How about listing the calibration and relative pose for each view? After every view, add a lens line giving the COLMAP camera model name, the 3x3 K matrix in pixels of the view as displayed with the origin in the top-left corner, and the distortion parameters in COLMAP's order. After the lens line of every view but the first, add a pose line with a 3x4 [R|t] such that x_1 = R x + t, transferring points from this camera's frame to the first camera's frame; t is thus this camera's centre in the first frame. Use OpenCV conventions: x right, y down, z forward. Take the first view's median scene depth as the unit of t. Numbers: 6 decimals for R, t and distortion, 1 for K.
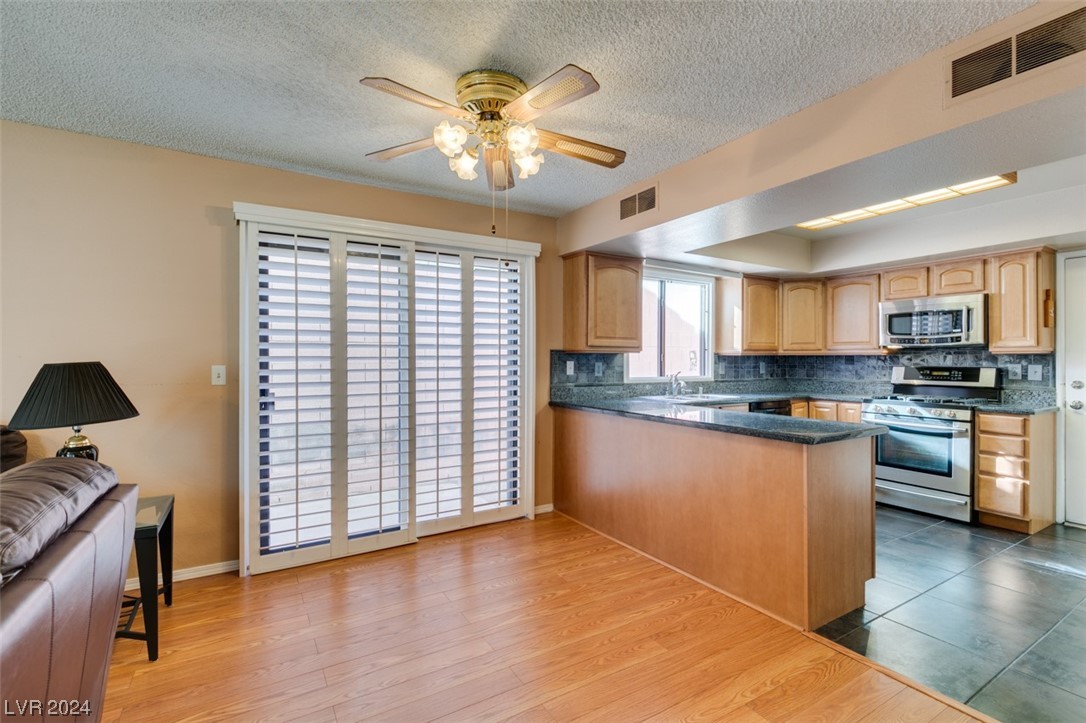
lens RADIAL K [[485.0, 0, 542.0], [0, 485.0, 359.3], [0, 0, 1]] dist [0.001652, -0.001596]
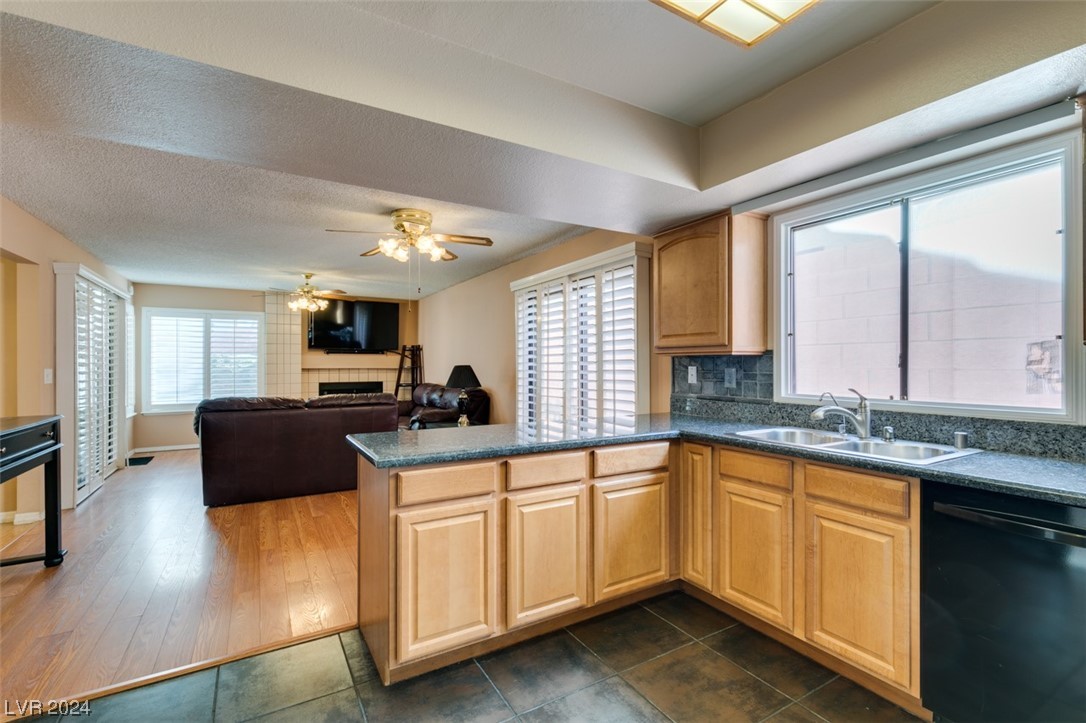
lens RADIAL K [[485.0, 0, 540.6], [0, 485.0, 365.8], [0, 0, 1]] dist [0.001652, -0.001596]
pose [[-0.002973, 0.002004, -0.999994, 0.834746], [-0.000980, 0.999998, 0.002007, 0.001413], [0.999995, 0.000986, -0.002971, 0.727426]]
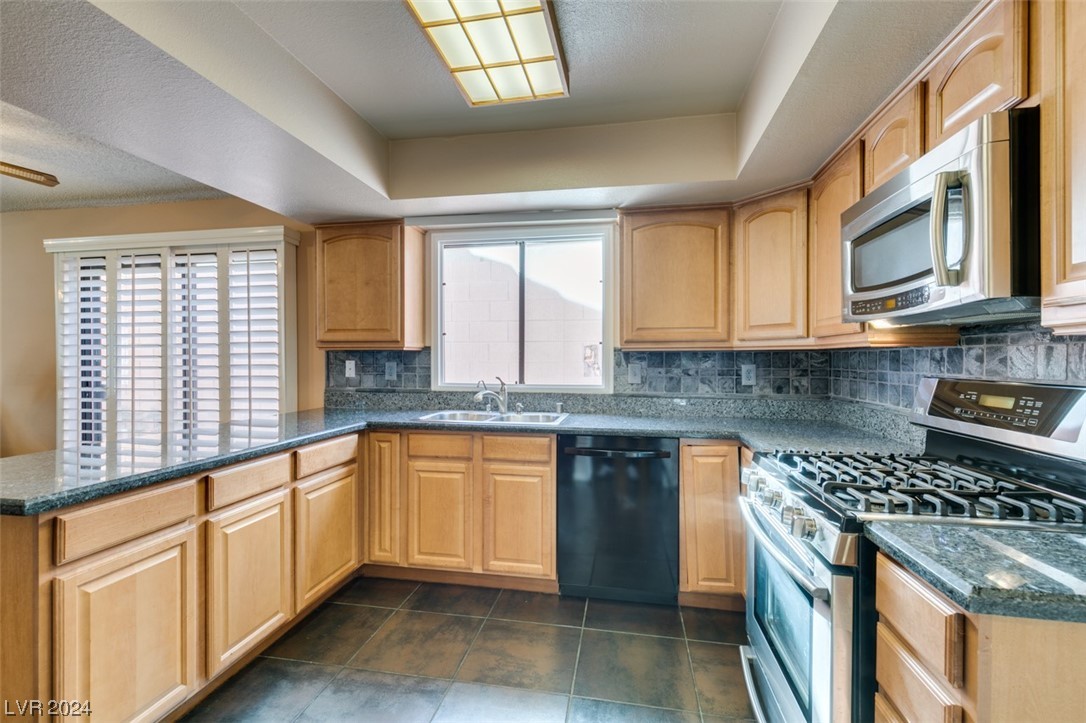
lens RADIAL K [[485.0, 0, 546.1], [0, 485.0, 362.3], [0, 0, 1]] dist [0.001652, -0.001596]
pose [[0.756800, 0.004853, -0.653628, 0.820962], [-0.001557, 0.999983, 0.005622, 0.001578], [0.653644, -0.003237, 0.756795, 0.575291]]
